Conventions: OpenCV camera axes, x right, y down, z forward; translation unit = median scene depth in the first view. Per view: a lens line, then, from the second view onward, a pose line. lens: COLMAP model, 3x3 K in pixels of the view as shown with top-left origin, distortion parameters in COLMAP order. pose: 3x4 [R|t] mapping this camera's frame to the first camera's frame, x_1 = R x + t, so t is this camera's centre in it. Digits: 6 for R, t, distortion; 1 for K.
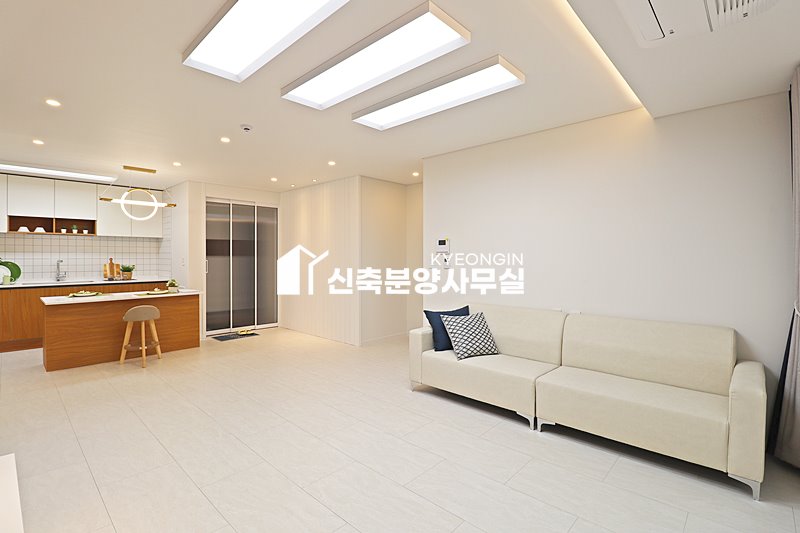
lens RADIAL K [[374.3, 0, 400.9], [0, 374.3, 260.1], [0, 0, 1]] dist [-0.014846, -0.001461]
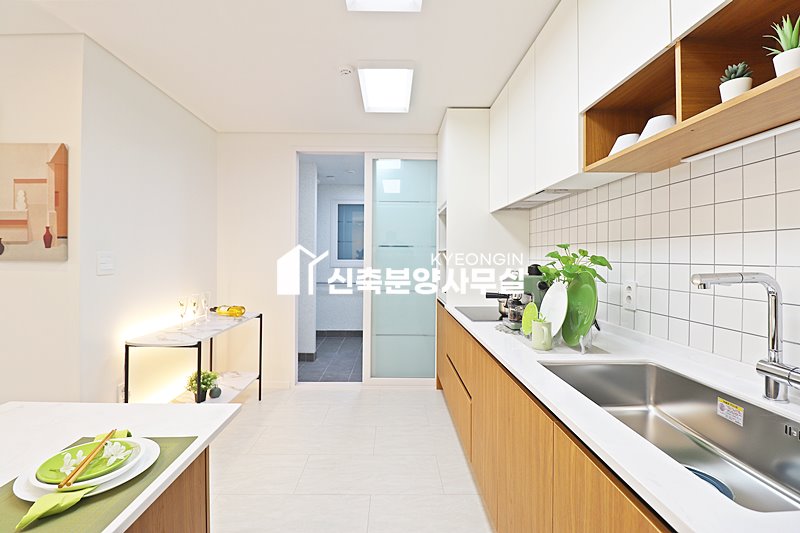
lens RADIAL K [[368.2, 0, 399.6], [0, 368.2, 259.5], [0, 0, 1]] dist [0.010661, -0.018536]
pose [[-0.719110, 0.017191, -0.694684, -0.735846], [-0.008491, 0.999402, 0.033522, -0.013337], [0.694845, 0.030005, -0.718534, 1.072271]]
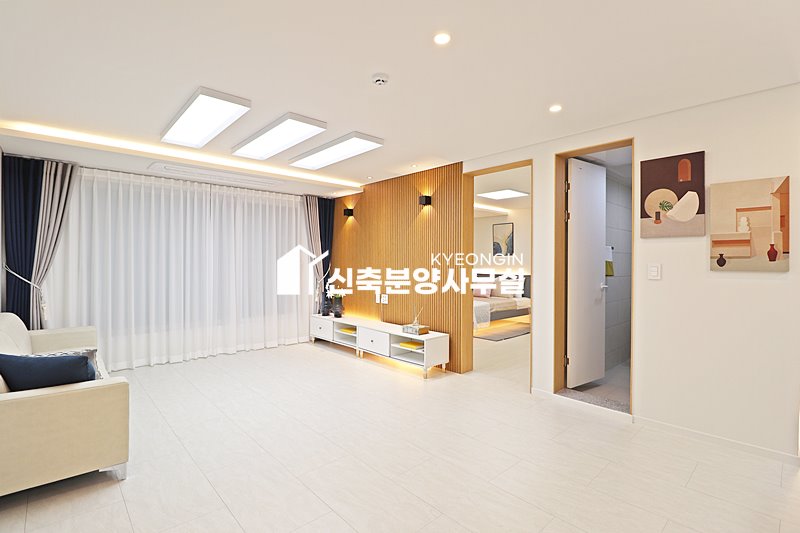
lens RADIAL K [[375.3, 0, 399.1], [0, 375.3, 263.6], [0, 0, 1]] dist [-0.002780, -0.000991]
pose [[-0.997048, -0.005800, 0.076557, -0.318293], [-0.004741, 0.999891, 0.014005, -0.011167], [-0.076630, 0.013601, -0.996967, 1.065946]]
